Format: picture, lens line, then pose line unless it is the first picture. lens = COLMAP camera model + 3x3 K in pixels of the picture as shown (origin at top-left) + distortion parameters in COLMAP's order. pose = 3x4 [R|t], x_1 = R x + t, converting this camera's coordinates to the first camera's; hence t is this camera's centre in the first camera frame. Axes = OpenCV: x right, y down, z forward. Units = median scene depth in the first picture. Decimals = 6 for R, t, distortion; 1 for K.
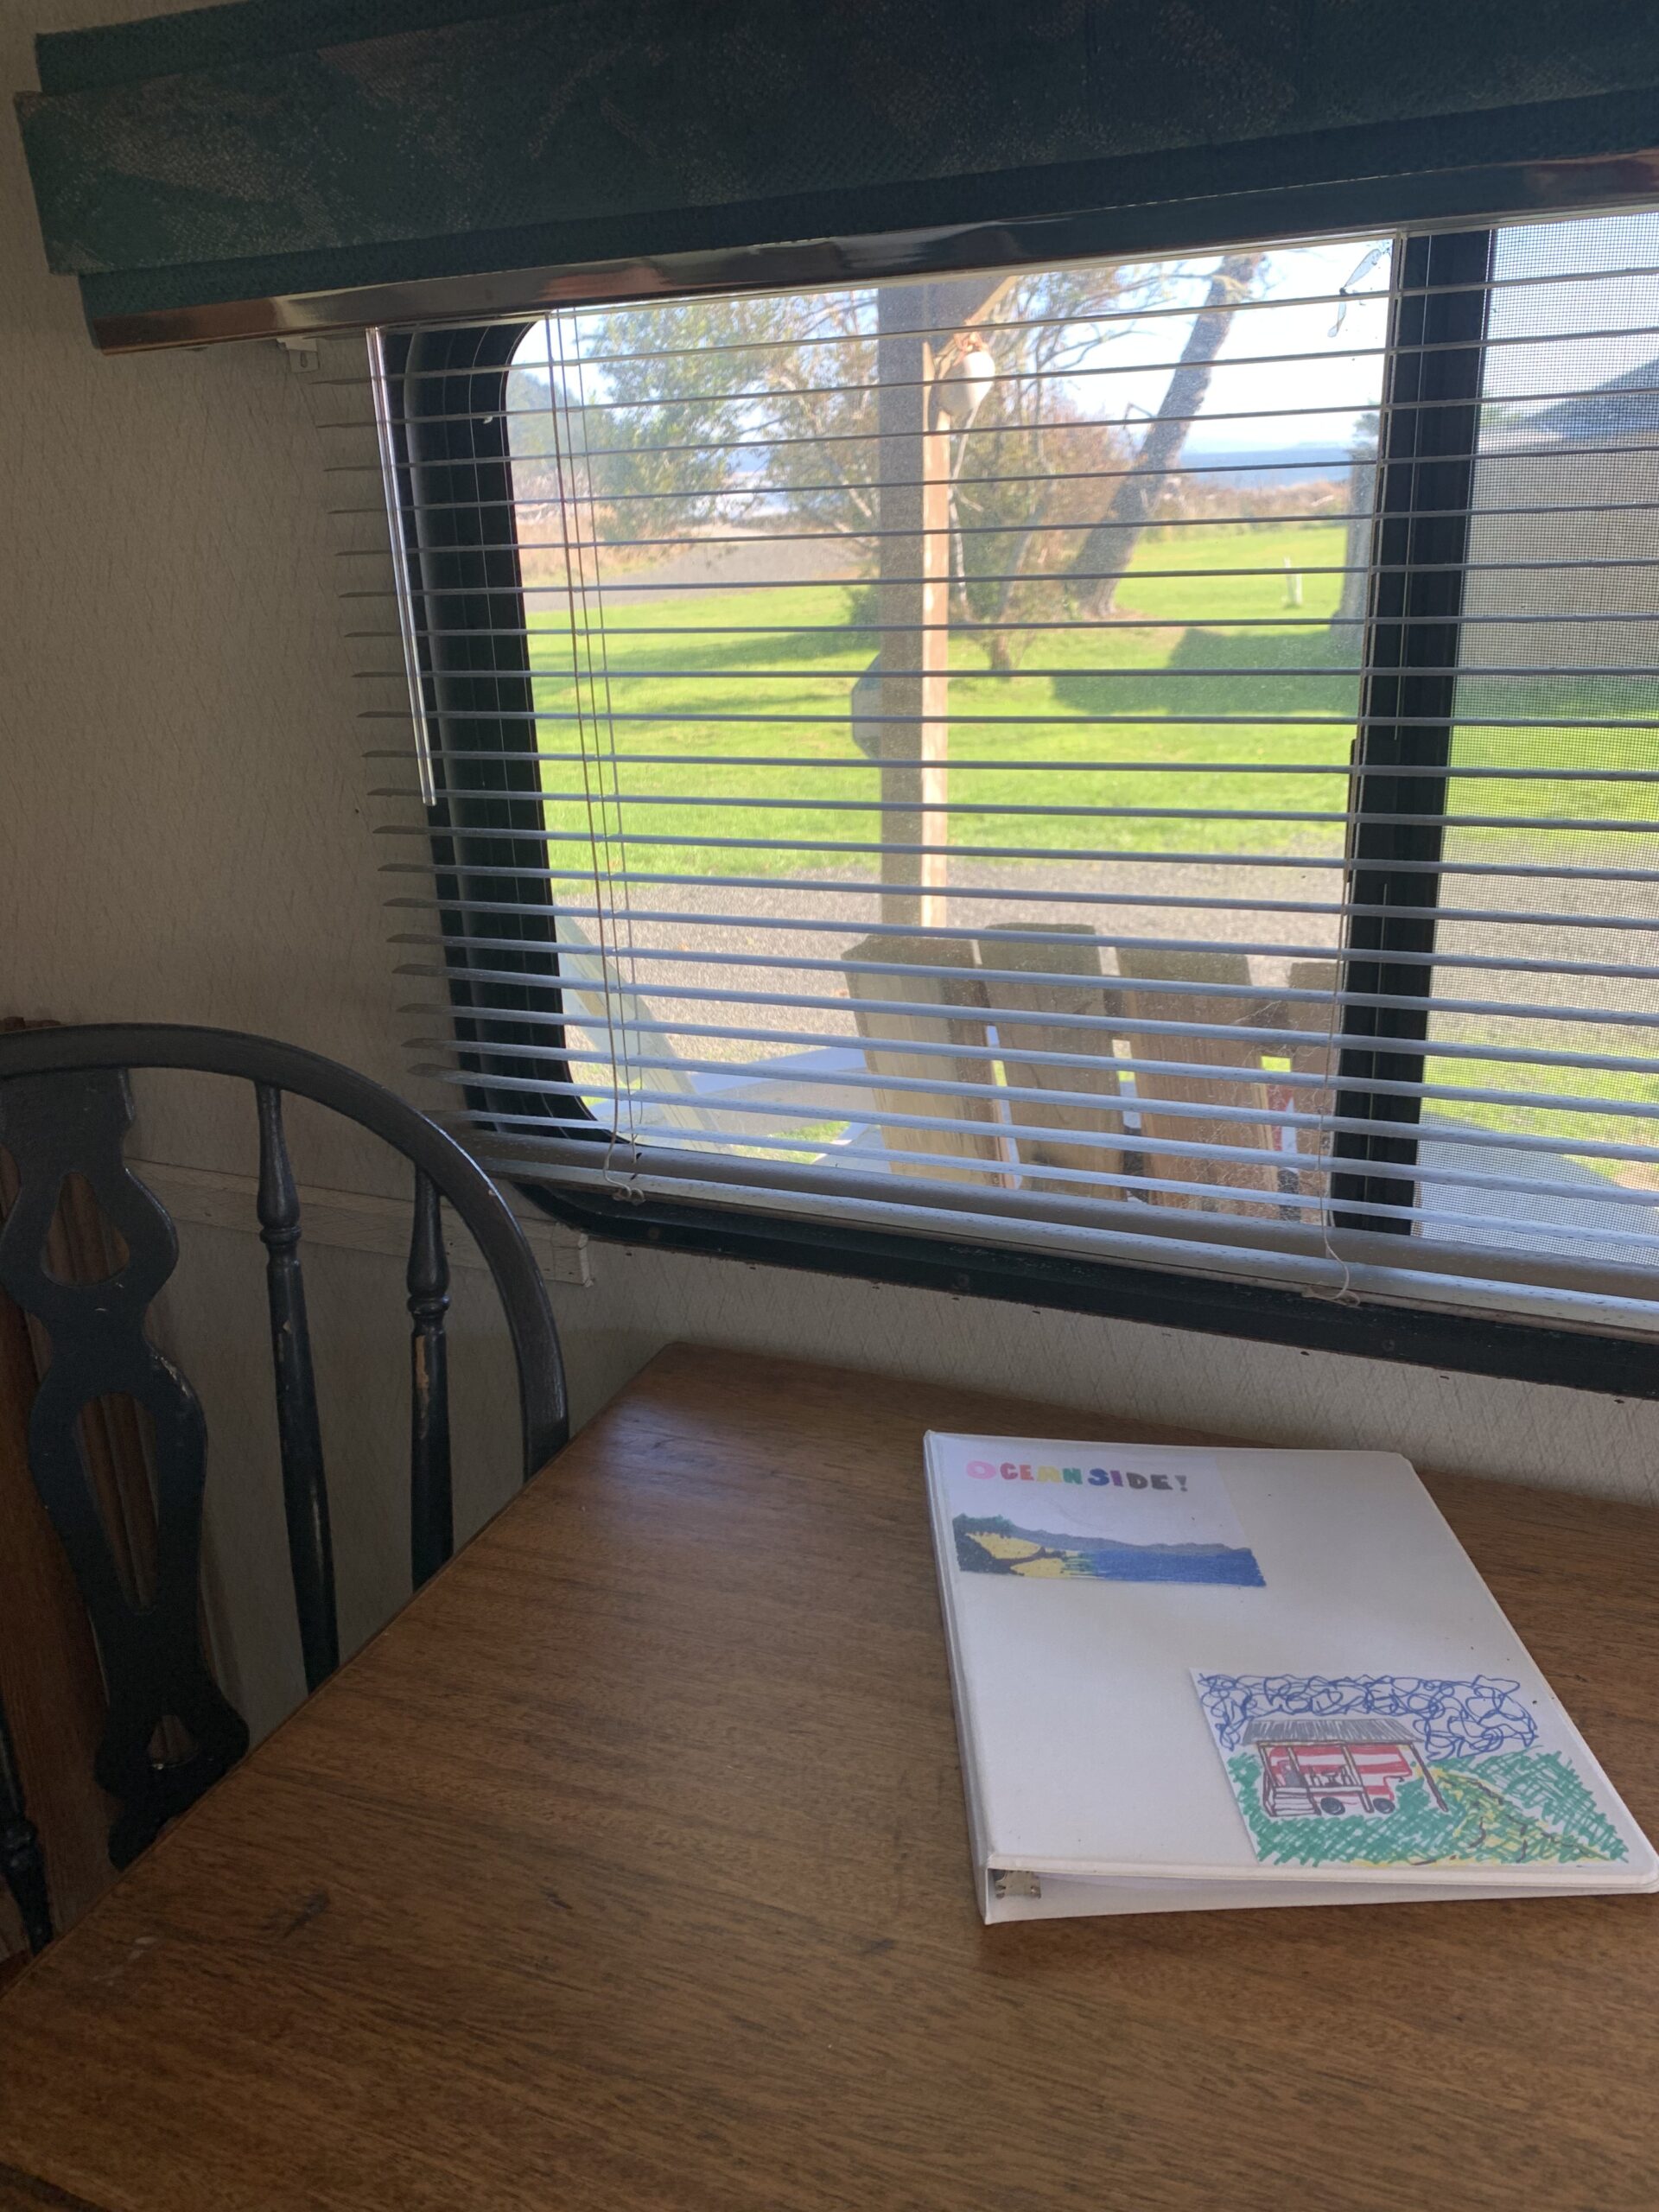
lens RADIAL K [[1708.2, 0, 829.5], [0, 1708.2, 1106.0], [0, 0, 1]] dist [0.009754, -0.006694]
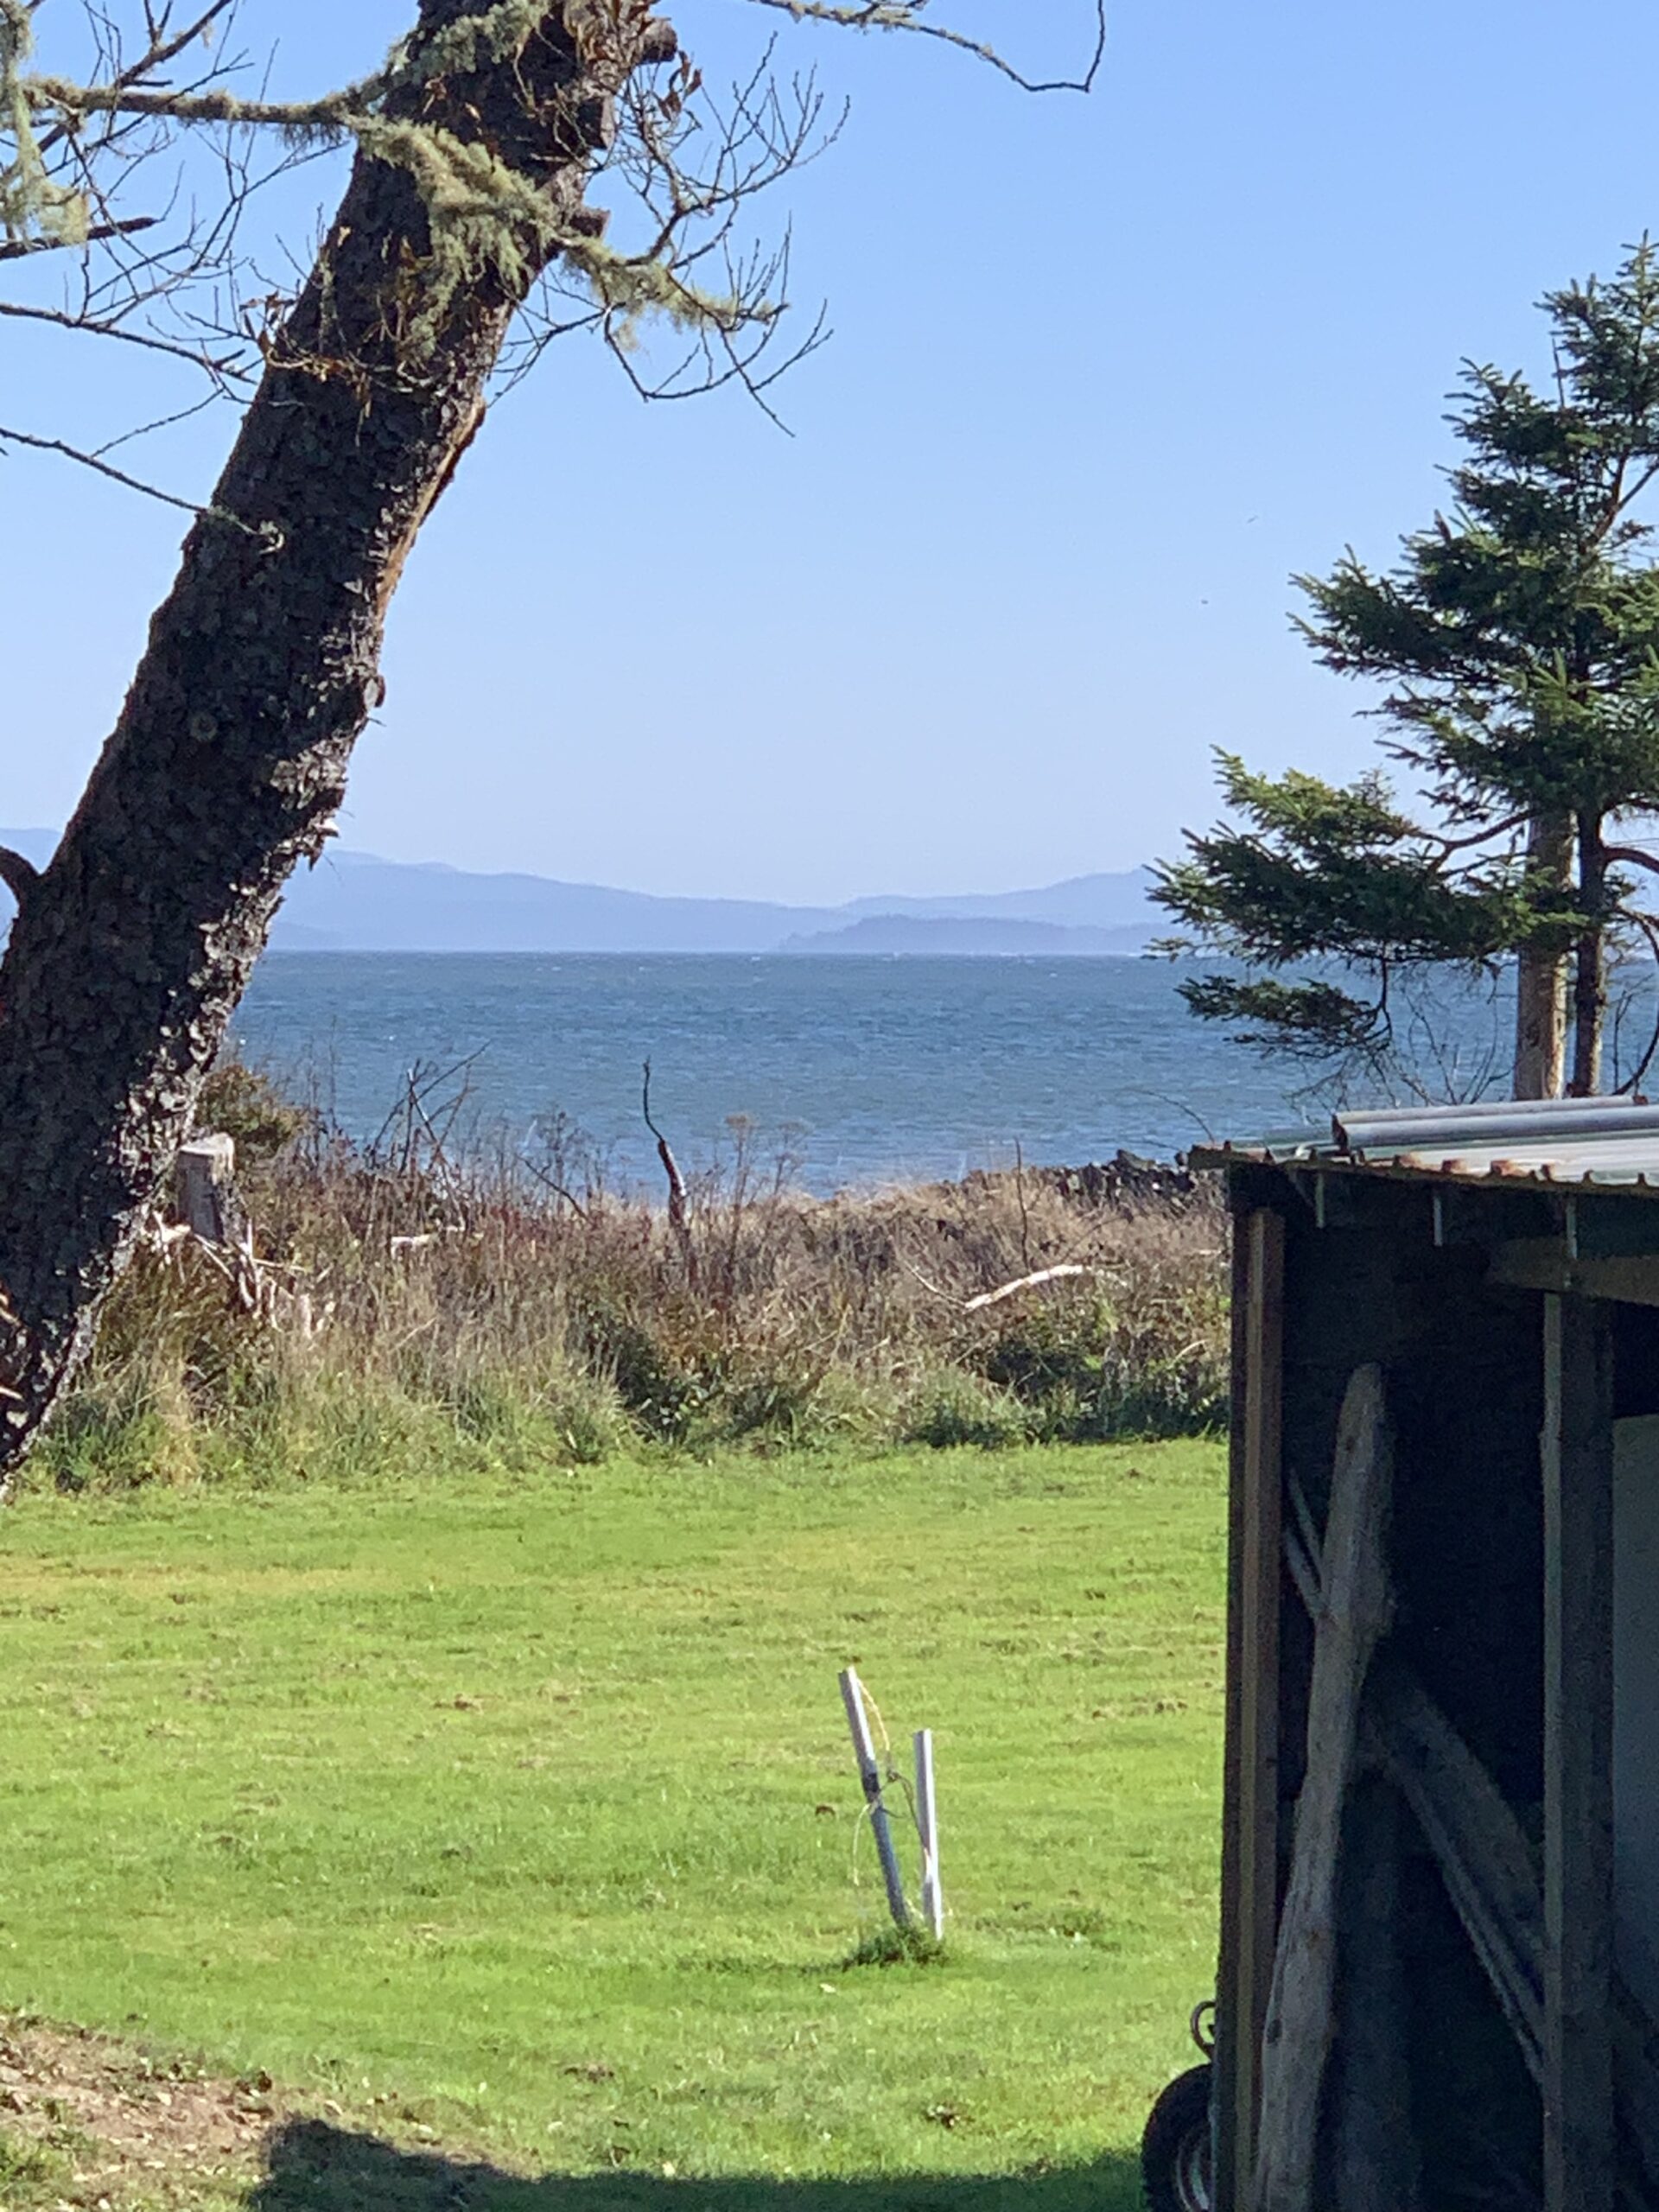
lens RADIAL K [[9801.5, 0, 829.5], [0, 9801.5, 1106.0], [0, 0, 1]] dist [-0.341270, -5.874880]
pose [[0.968490, 0.040409, 0.245751, 0.032283], [0.045224, 0.941810, -0.333089, -0.064358], [-0.244910, 0.333708, 0.910307, 0.133035]]
